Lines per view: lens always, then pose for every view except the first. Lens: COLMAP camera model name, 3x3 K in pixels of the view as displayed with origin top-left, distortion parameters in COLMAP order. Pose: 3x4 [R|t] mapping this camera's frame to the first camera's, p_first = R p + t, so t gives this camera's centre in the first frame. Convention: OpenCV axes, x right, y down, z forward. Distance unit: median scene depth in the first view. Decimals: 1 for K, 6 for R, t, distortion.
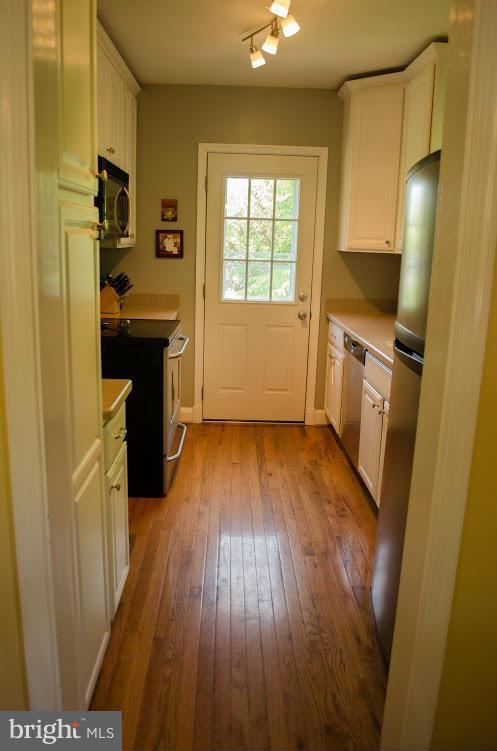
lens RADIAL K [[592.3, 0, 248.5], [0, 592.3, 375.5], [0, 0, 1]] dist [-0.040001, 0.000079]
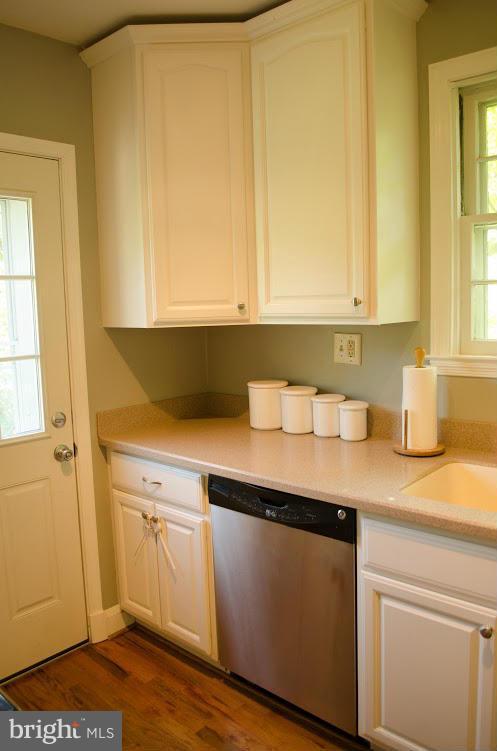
lens RADIAL K [[592.2, 0, 248.5], [0, 592.2, 375.5], [0, 0, 1]] dist [-0.076285, 0.002652]
pose [[0.696284, -0.141842, 0.703611, -0.155626], [0.209635, 0.977725, -0.010350, -0.132219], [-0.686470, 0.154708, 0.710509, 0.513888]]
